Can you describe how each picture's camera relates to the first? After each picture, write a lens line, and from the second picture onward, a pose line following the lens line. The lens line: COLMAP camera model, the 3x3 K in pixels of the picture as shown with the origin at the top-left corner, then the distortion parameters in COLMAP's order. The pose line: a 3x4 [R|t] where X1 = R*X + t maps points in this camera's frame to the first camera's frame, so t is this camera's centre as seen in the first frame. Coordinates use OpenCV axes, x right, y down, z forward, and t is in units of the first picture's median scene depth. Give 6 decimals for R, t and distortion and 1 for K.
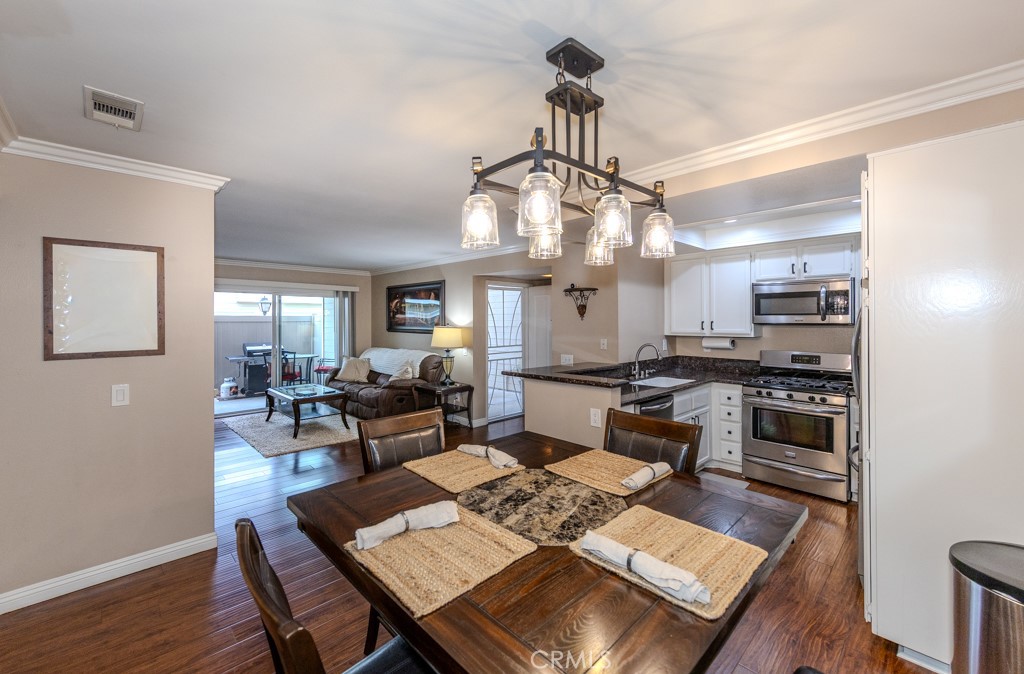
lens RADIAL K [[412.7, 0, 483.9], [0, 412.7, 320.4], [0, 0, 1]] dist [0.001663, 0.000092]
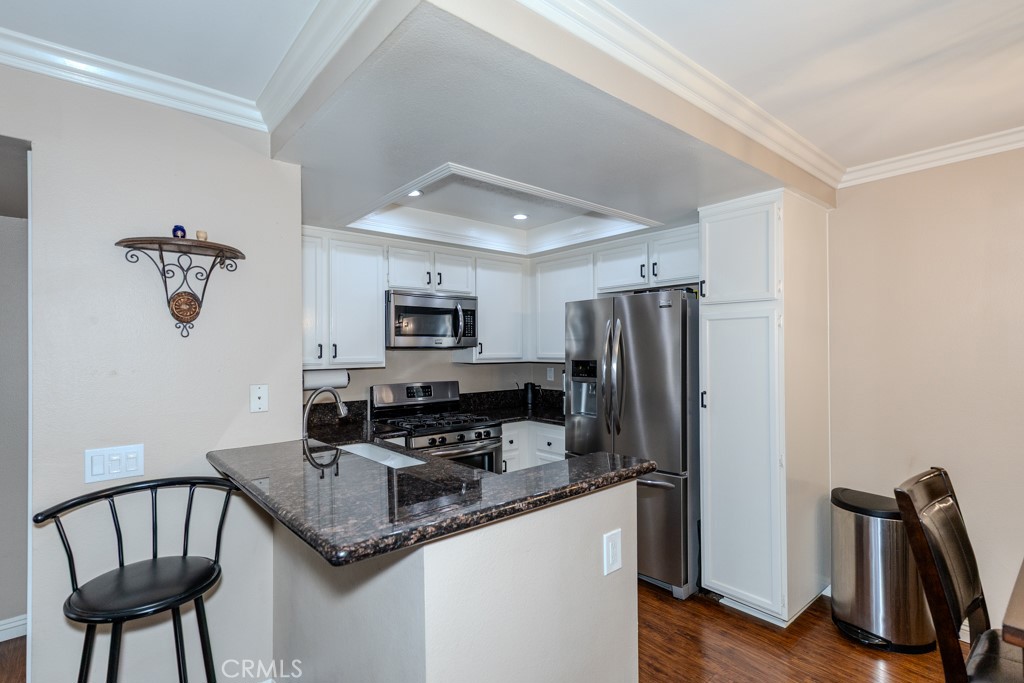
lens RADIAL K [[497.0, 0, 512.0], [0, 497.0, 341.5], [0, 0, 1]] dist [0.013337, 0.000802]
pose [[0.027958, 0.015822, 0.999484, -0.196778], [0.005992, 0.999854, -0.015996, 0.012891], [-0.999591, 0.006436, 0.027859, 0.794236]]
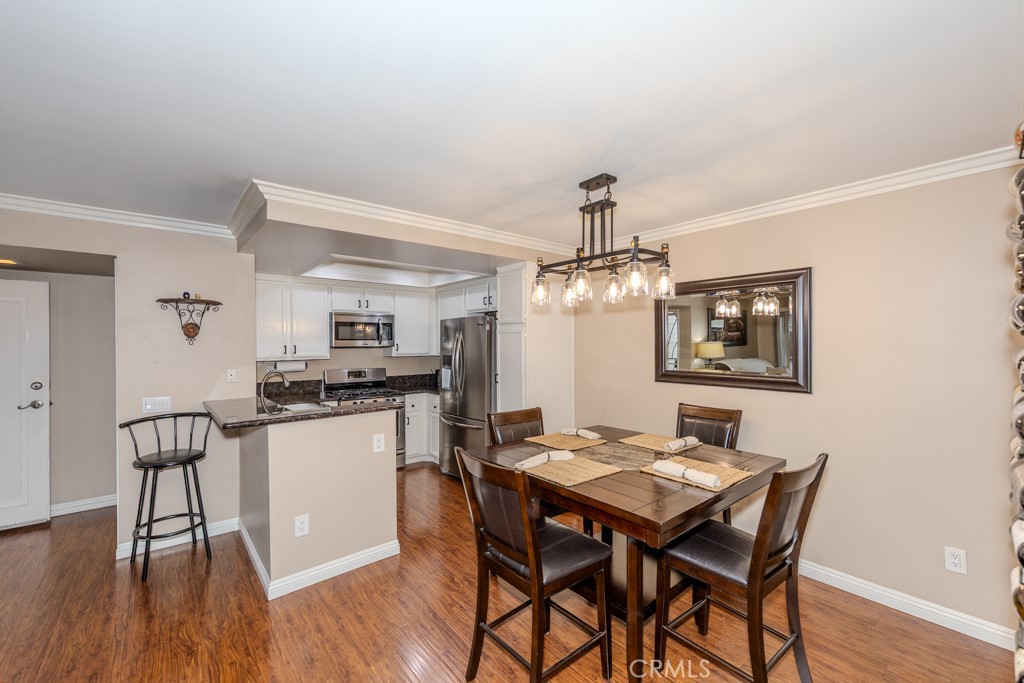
lens RADIAL K [[423.7, 0, 512.0], [0, 423.7, 341.5], [0, 0, 1]] dist [0.015422, -0.000055]
pose [[0.039522, 0.003565, 0.999212, -0.532977], [0.002764, 0.999989, -0.003677, -0.002134], [-0.999215, 0.002907, 0.039511, 0.464997]]
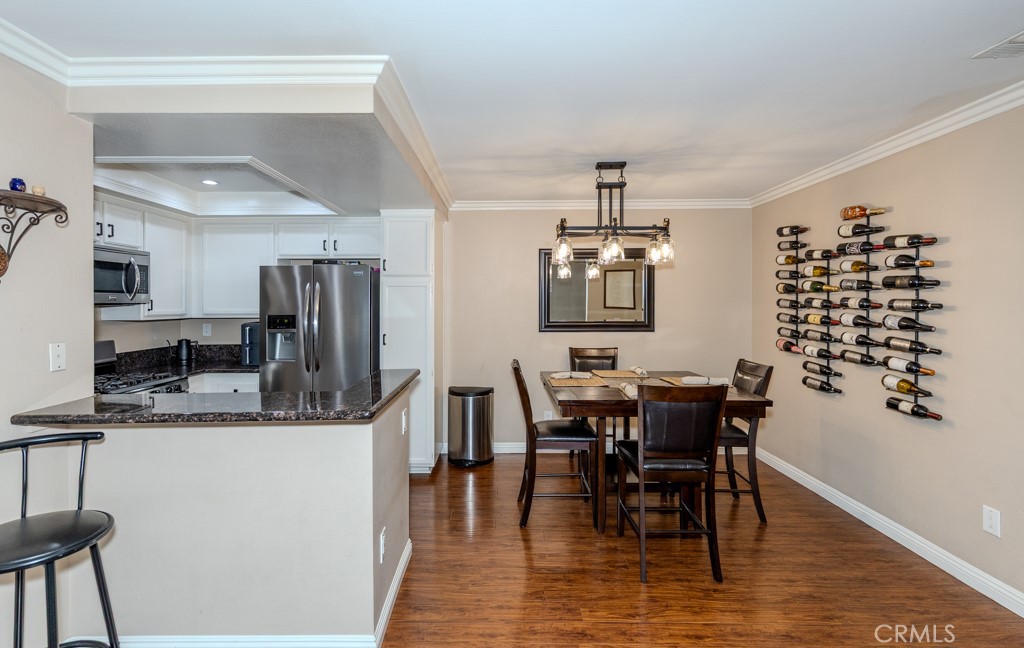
lens RADIAL K [[482.3, 0, 496.7], [0, 482.3, 301.0], [0, 0, 1]] dist [0.002426, 0.000457]
pose [[-0.736543, 0.007183, 0.676352, -0.344203], [0.005465, 0.999974, -0.004668, 0.010422], [-0.676368, 0.000258, -0.736564, 1.126824]]
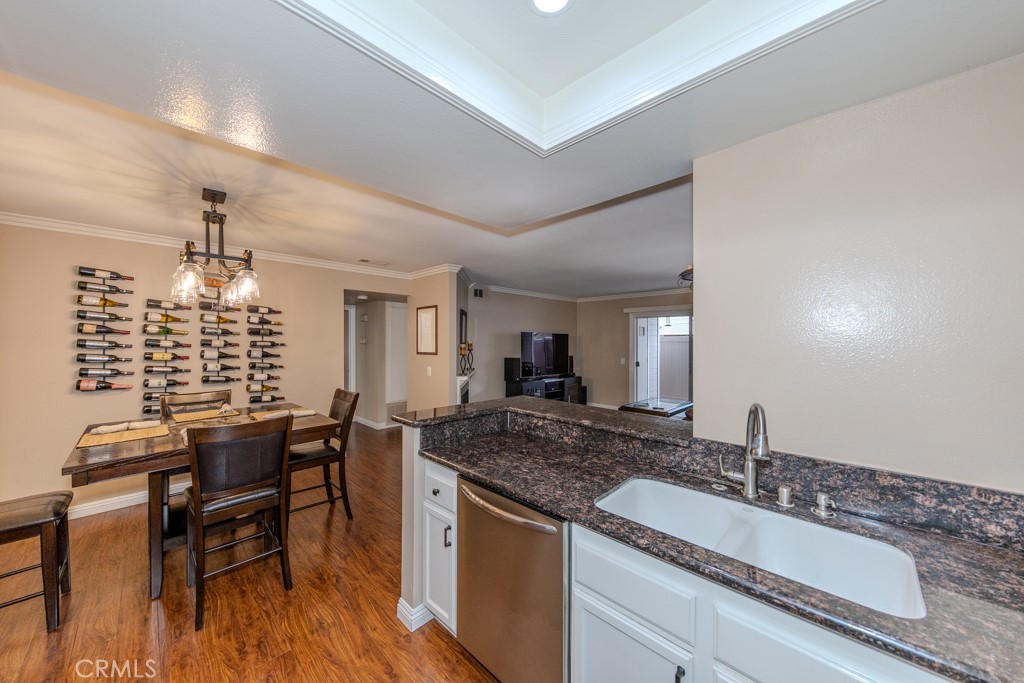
lens RADIAL K [[360.0, 0, 512.0], [0, 360.0, 341.5], [0, 0, 1]] dist [0.000983, 0.000005]
pose [[0.064142, 0.001064, -0.997940, 0.705068], [-0.001234, 0.999999, 0.000987, 0.006906], [0.997940, 0.001169, 0.064143, 0.818343]]
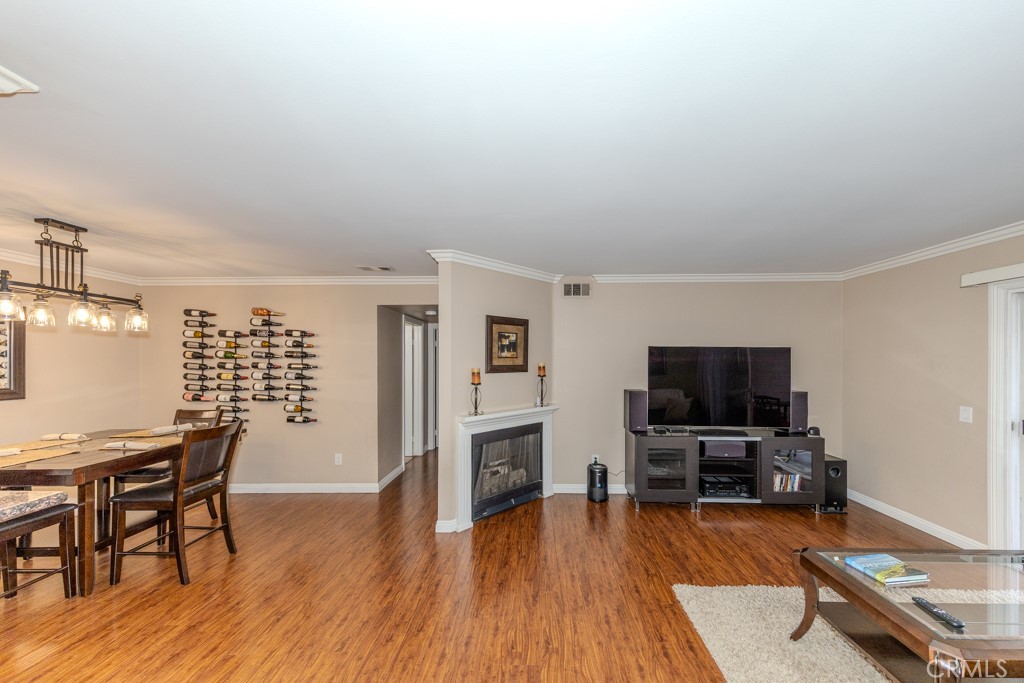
lens RADIAL K [[361.0, 0, 524.0], [0, 361.0, 361.6], [0, 0, 1]] dist [0.006638, 0.000022]
pose [[-0.684086, 0.005364, -0.729381, -0.001948], [0.003311, 0.999985, 0.004249, 0.000302], [0.729394, 0.000491, -0.684094, 1.362642]]
